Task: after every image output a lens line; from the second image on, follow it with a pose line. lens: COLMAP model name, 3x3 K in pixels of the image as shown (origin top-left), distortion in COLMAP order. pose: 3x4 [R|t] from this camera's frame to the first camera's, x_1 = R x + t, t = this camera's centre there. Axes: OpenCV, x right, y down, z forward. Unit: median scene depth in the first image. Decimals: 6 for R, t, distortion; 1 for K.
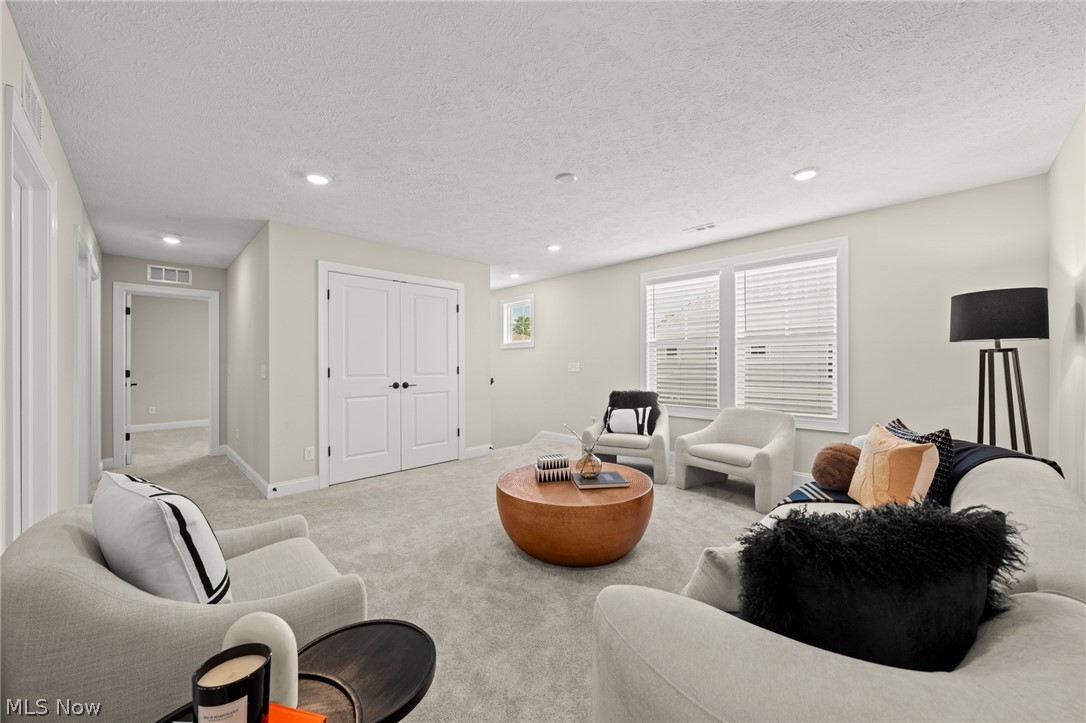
lens RADIAL K [[401.9, 0, 543.0], [0, 401.9, 361.5], [0, 0, 1]] dist [-0.000006, 0.000003]
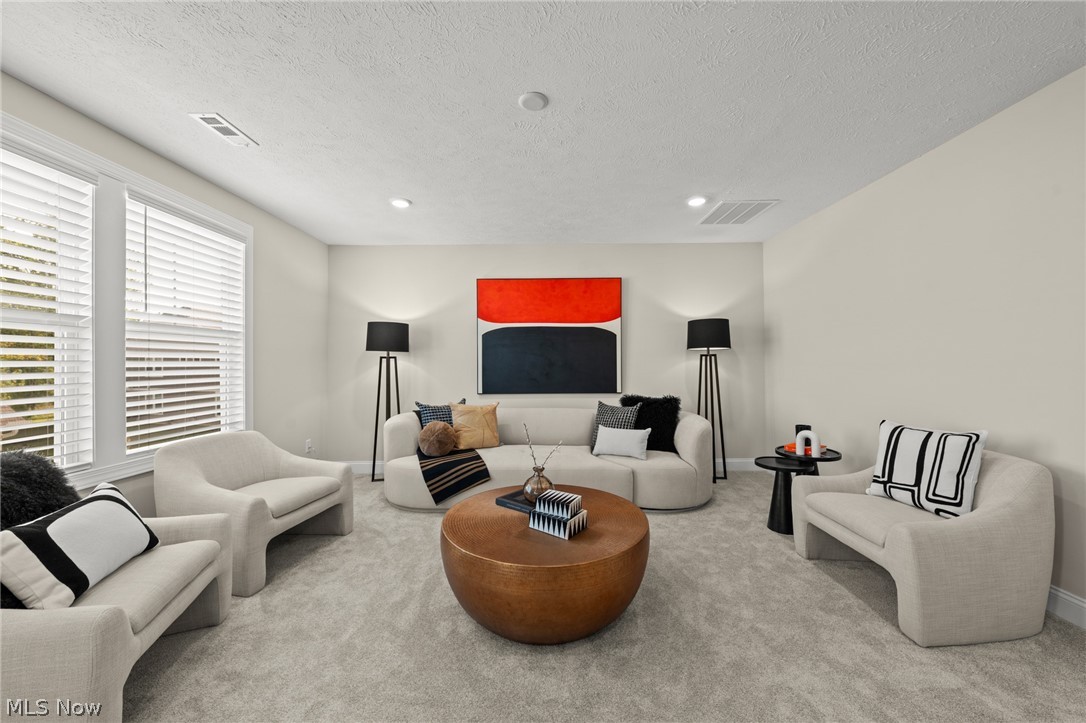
lens RADIAL K [[401.9, 0, 543.0], [0, 401.9, 361.5], [0, 0, 1]] dist [-0.000006, 0.000003]
pose [[-0.701652, 0.006601, 0.712490, -0.355260], [0.001132, 0.999966, -0.008149, 0.002202], [-0.712519, -0.004911, -0.701635, 1.170511]]
